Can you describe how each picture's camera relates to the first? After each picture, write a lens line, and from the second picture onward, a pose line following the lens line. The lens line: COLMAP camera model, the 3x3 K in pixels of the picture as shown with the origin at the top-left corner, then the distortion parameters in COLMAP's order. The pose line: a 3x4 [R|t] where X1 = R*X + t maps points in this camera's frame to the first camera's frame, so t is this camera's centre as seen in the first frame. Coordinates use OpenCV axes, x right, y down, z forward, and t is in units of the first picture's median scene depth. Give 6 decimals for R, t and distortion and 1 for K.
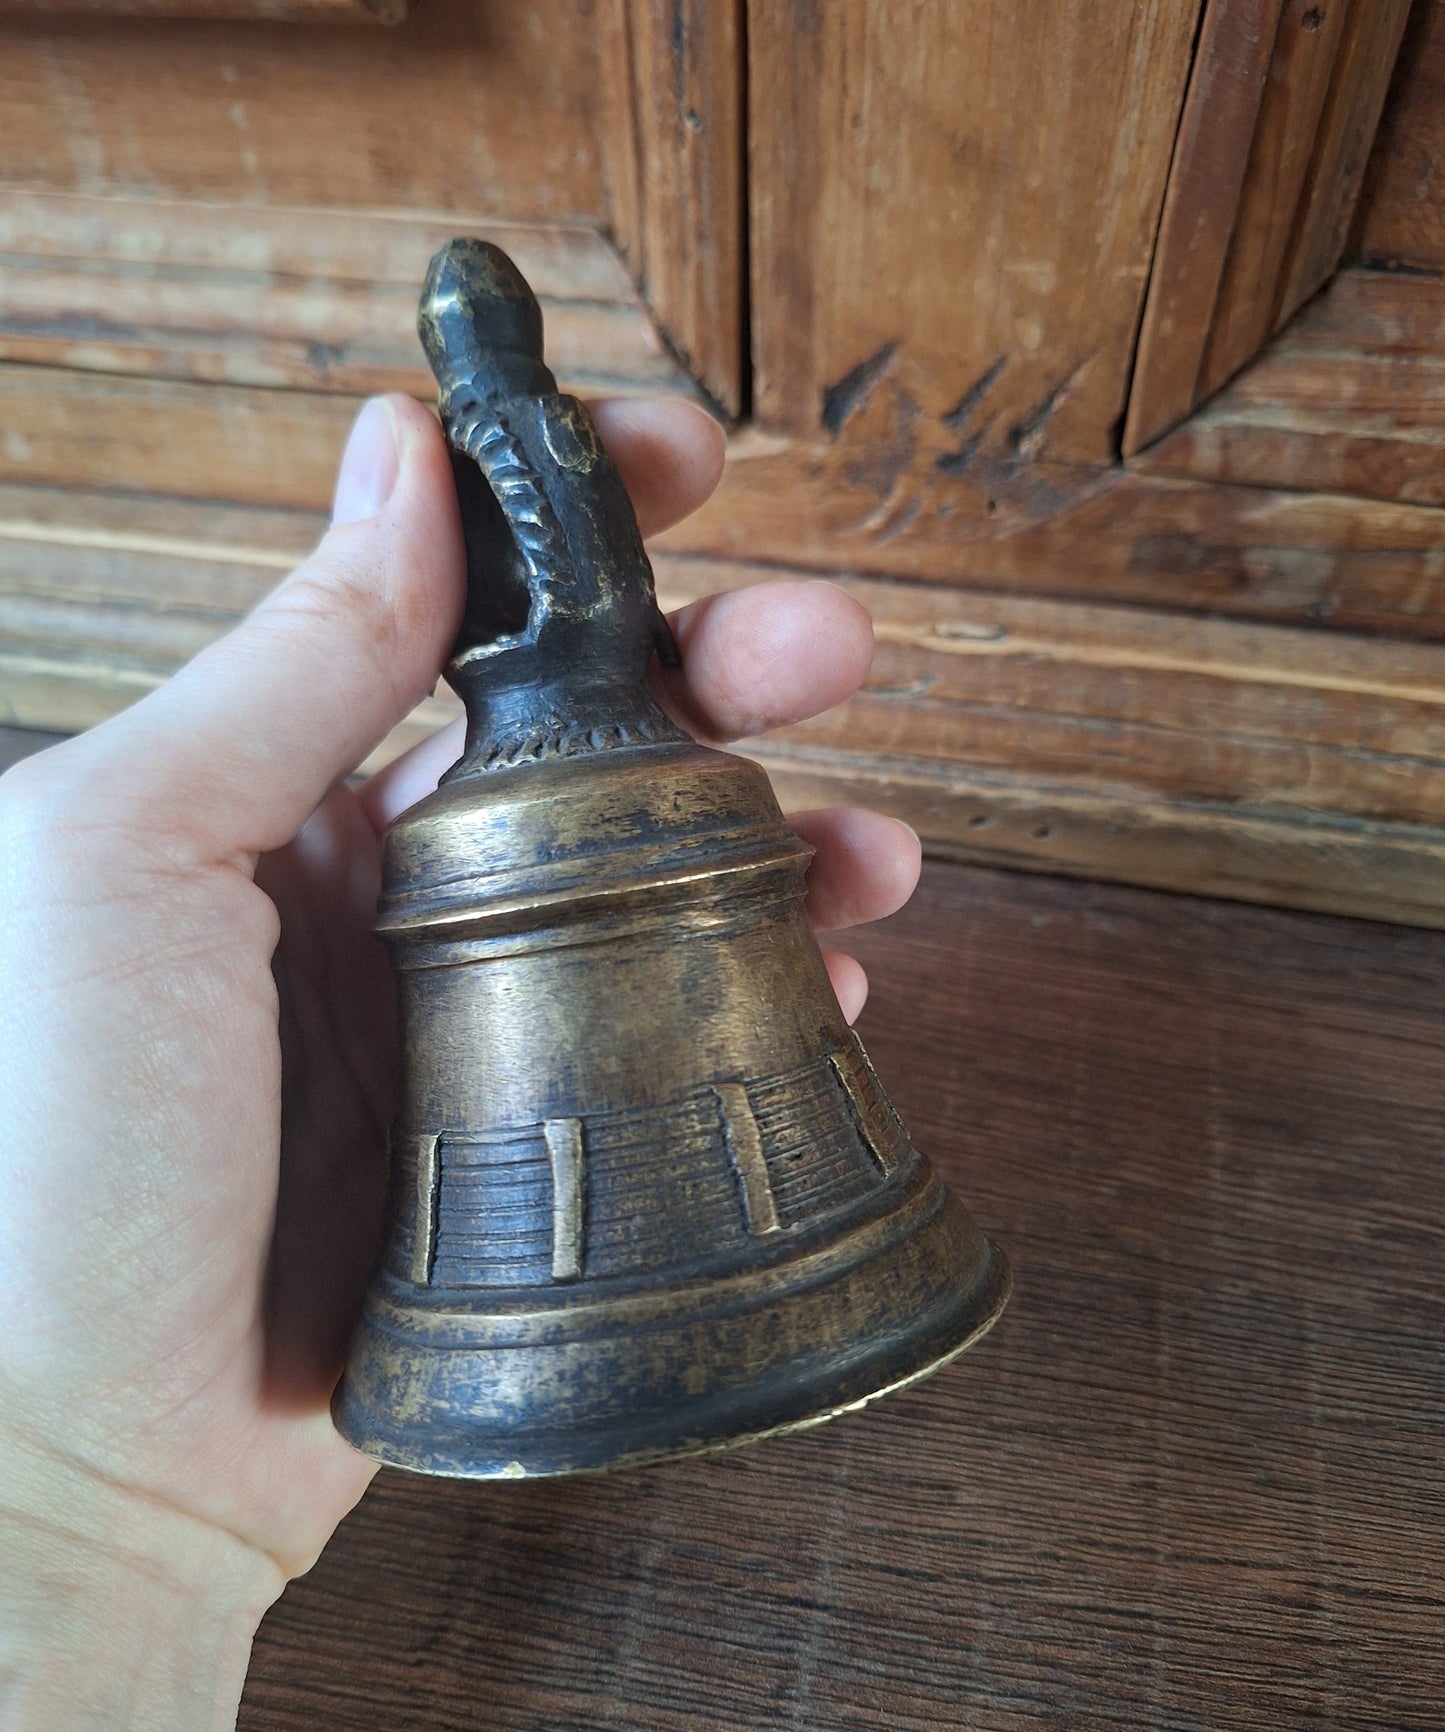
lens RADIAL K [[1397.0, 0, 739.5], [0, 1397.0, 969.9], [0, 0, 1]] dist [-0.004136, -0.045682]
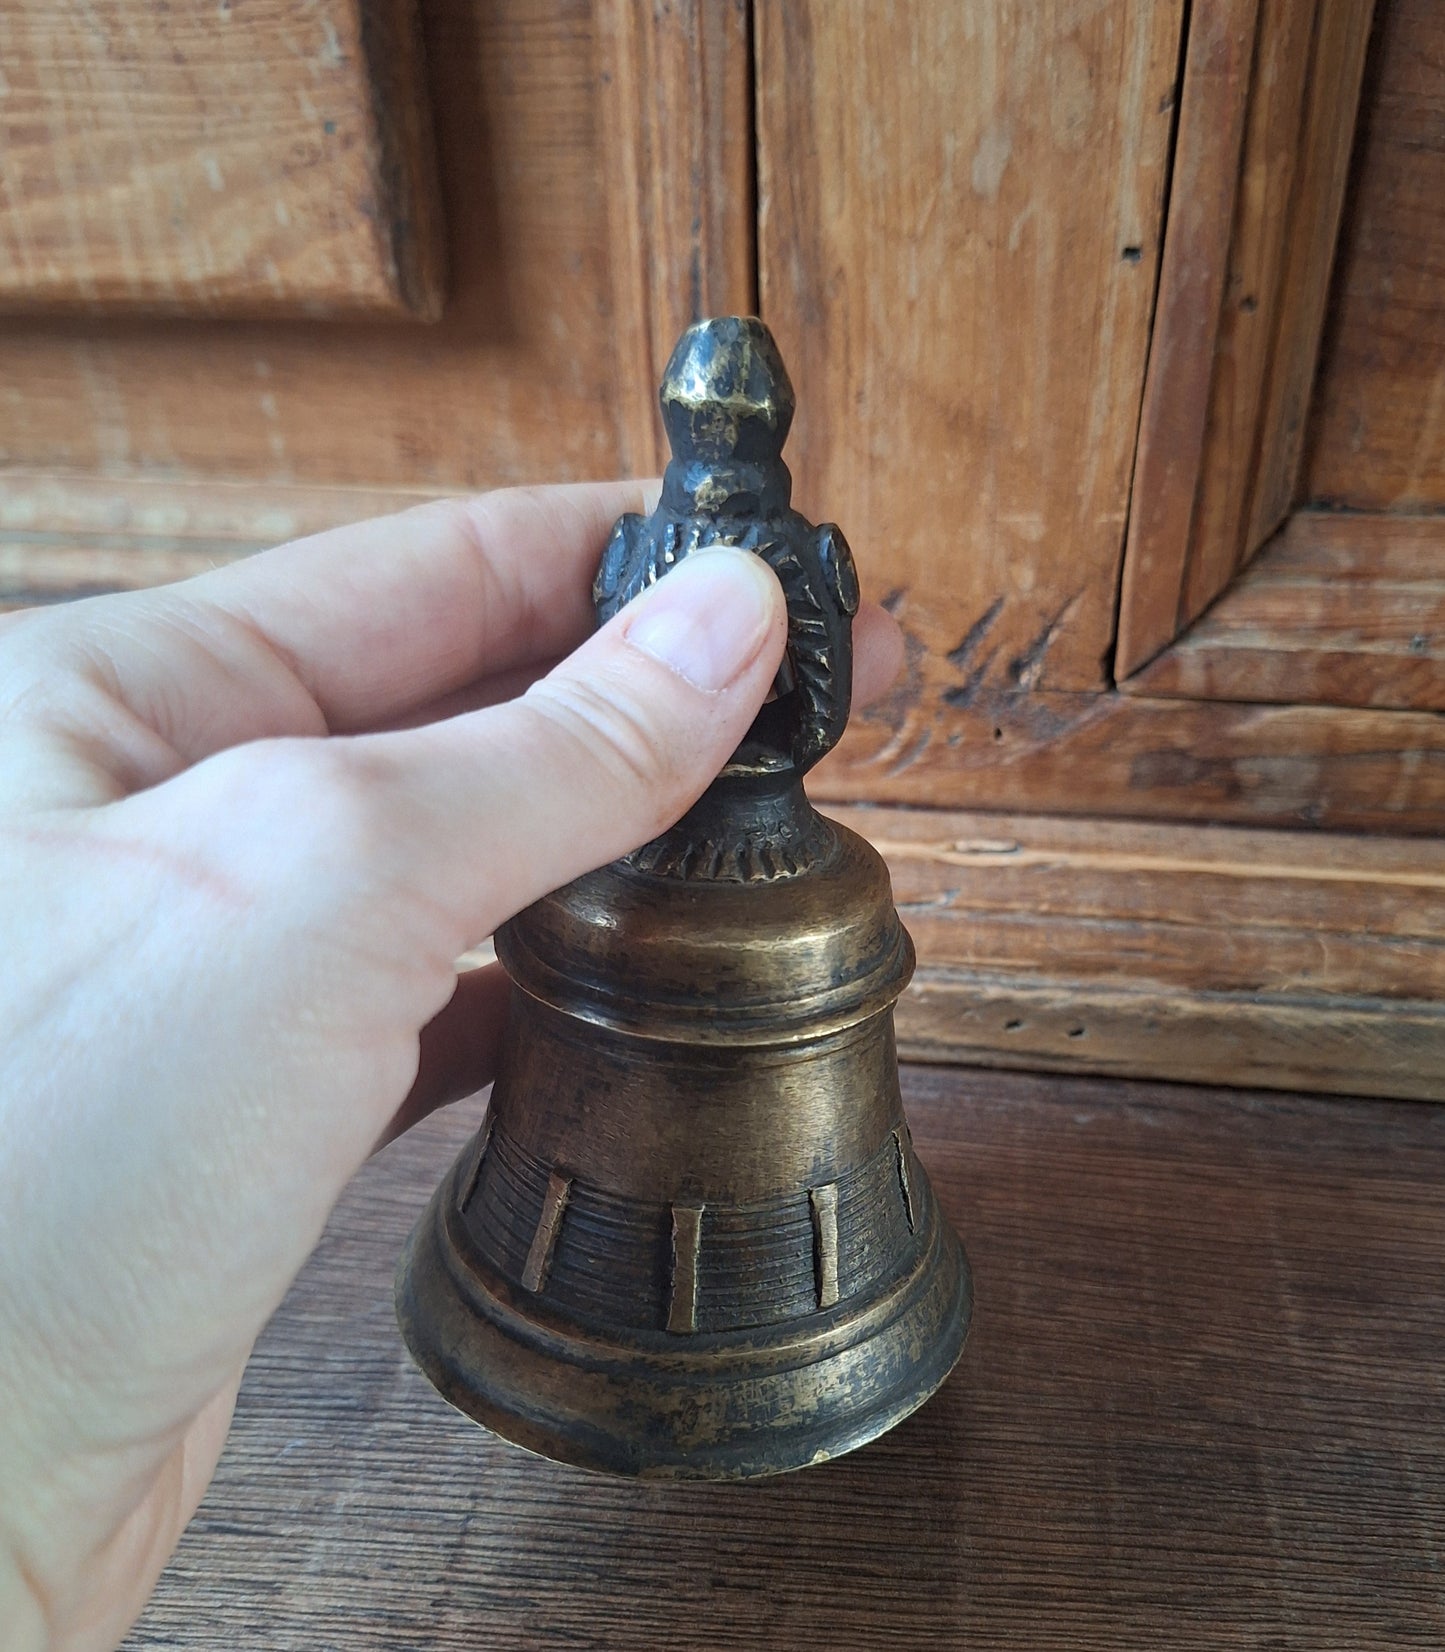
lens RADIAL K [[1556.2, 0, 813.8], [0, 1556.2, 972.8], [0, 0, 1]] dist [0.021019, 0.000000]
pose [[0.994567, -0.048142, 0.092301, -0.083406], [0.068164, 0.971300, -0.227880, 0.114451], [-0.078681, 0.232933, 0.969305, -0.105996]]
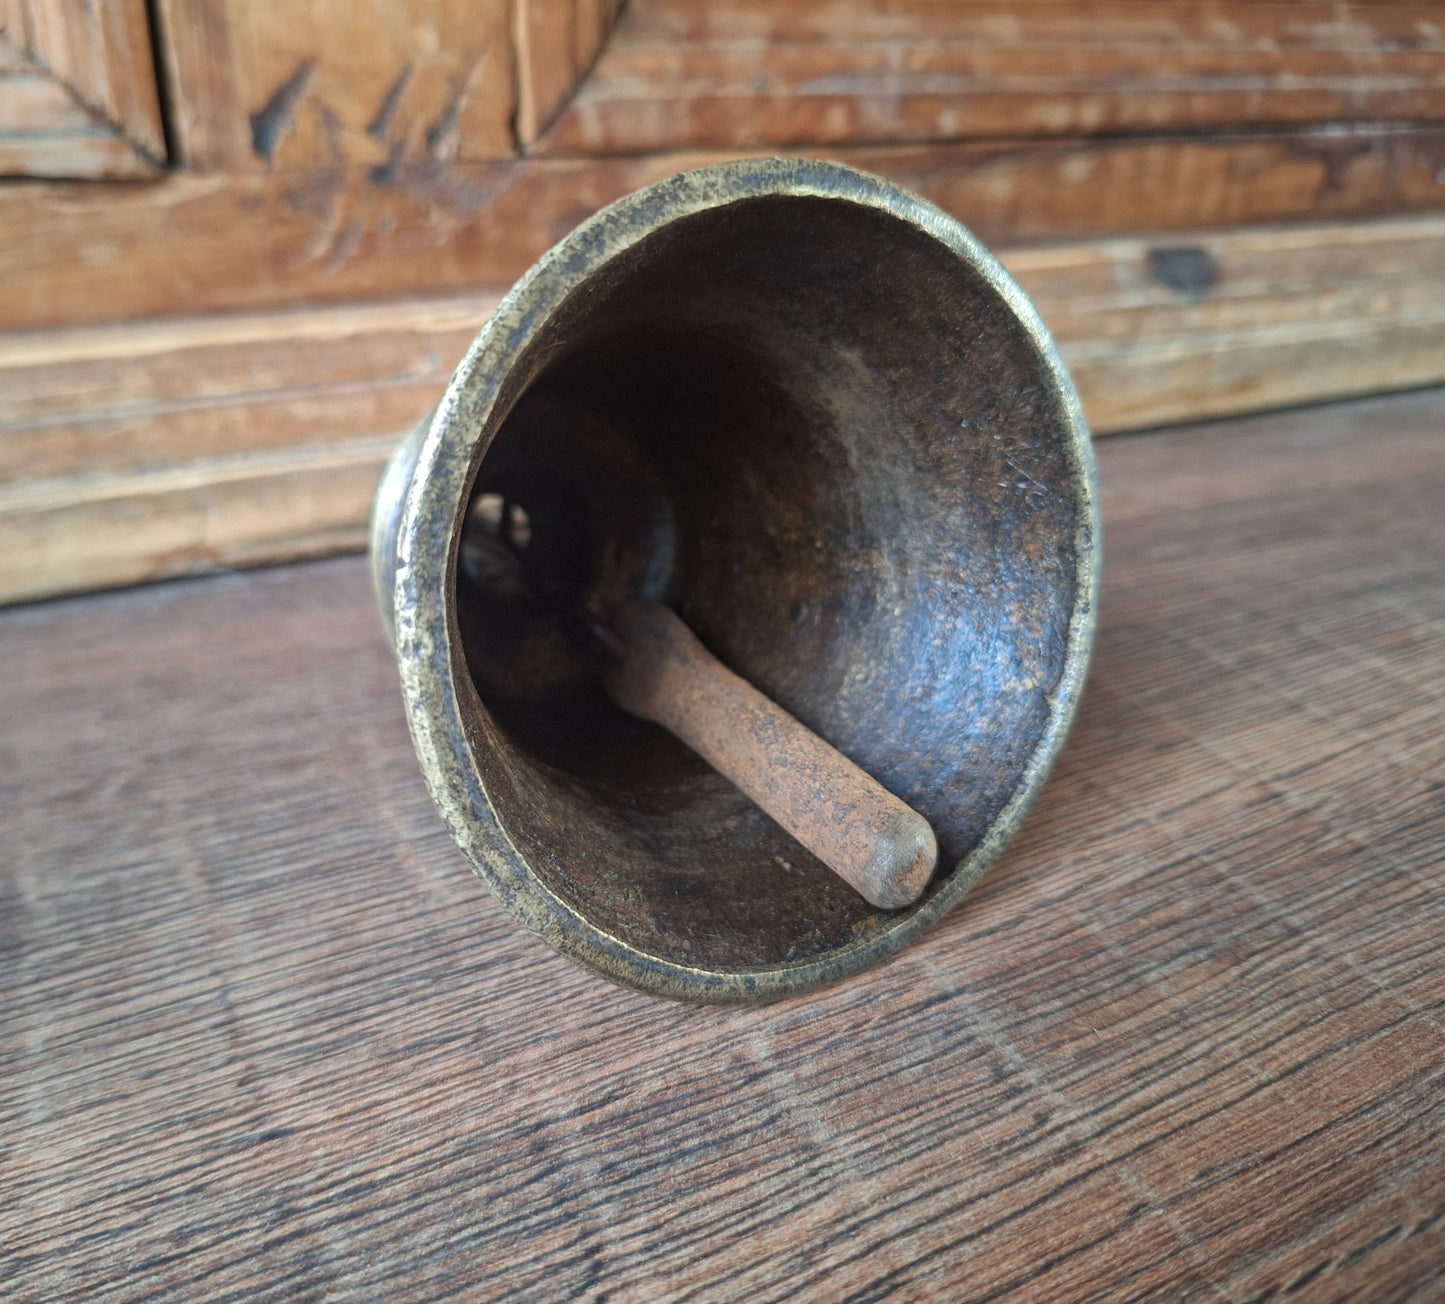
lens RADIAL K [[1268.7, 0, 634.7], [0, 1268.7, 639.0], [0, 0, 1]] dist [0.004143, -0.037262]
pose [[0.801447, -0.259929, 0.538628, -0.333001], [0.433599, 0.872830, -0.223963, 0.270761], [-0.411916, 0.413043, 0.812231, 0.286571]]
